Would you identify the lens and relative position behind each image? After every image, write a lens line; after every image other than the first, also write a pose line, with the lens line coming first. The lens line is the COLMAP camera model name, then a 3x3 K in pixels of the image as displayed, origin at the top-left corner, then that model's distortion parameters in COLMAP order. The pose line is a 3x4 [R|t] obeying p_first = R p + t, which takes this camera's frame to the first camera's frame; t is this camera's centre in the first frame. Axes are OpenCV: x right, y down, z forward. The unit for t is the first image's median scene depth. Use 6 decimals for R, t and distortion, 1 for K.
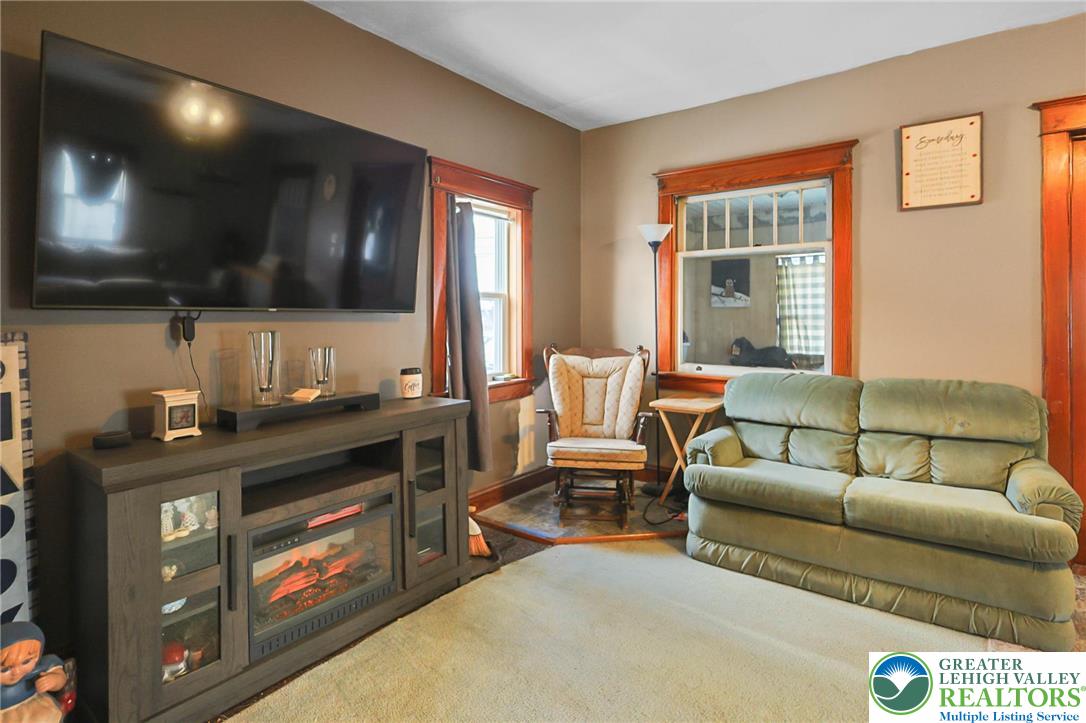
lens RADIAL K [[547.5, 0, 543.8], [0, 547.5, 314.5], [0, 0, 1]] dist [-0.003173, -0.000074]
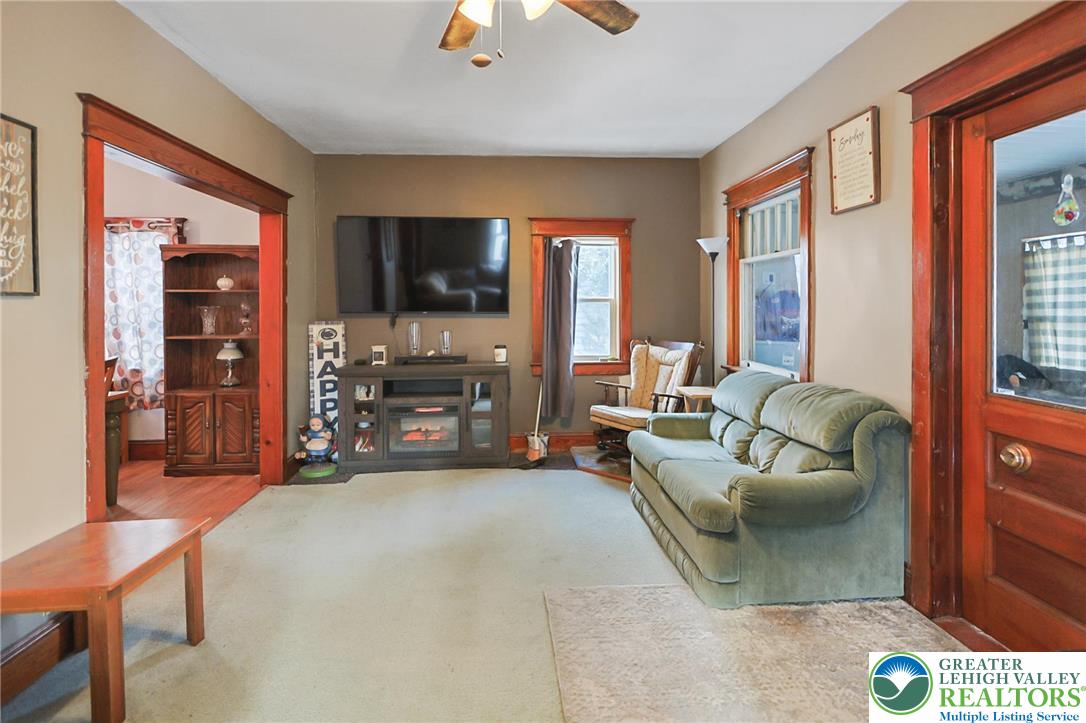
lens RADIAL K [[552.7, 0, 542.8], [0, 552.7, 303.7], [0, 0, 1]] dist [-0.002449, -0.000589]
pose [[0.651652, -0.003125, -0.758511, 1.086193], [0.000791, 0.999994, -0.003441, -0.026351], [0.758517, 0.001643, 0.651651, -0.047110]]
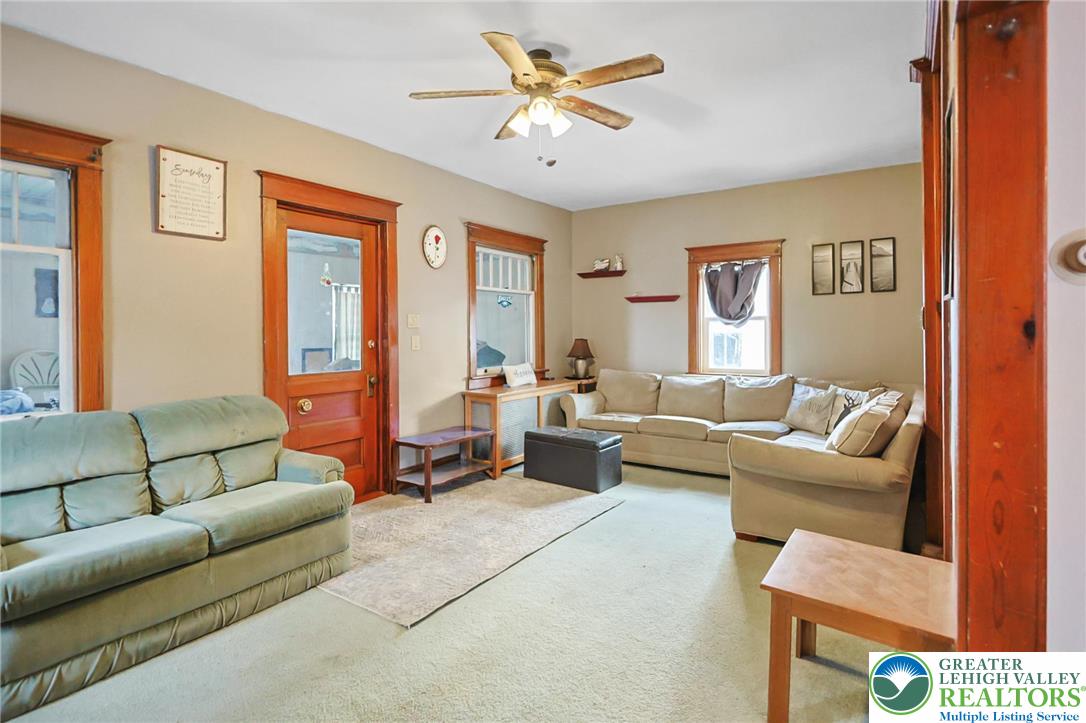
lens RADIAL K [[550.7, 0, 545.8], [0, 550.7, 330.6], [0, 0, 1]] dist [0.000596, -0.000229]
pose [[-0.049269, -0.001057, 0.998785, -0.369951], [0.000827, 0.999999, 0.001099, -0.013865], [-0.998785, 0.000880, -0.049268, 0.360399]]
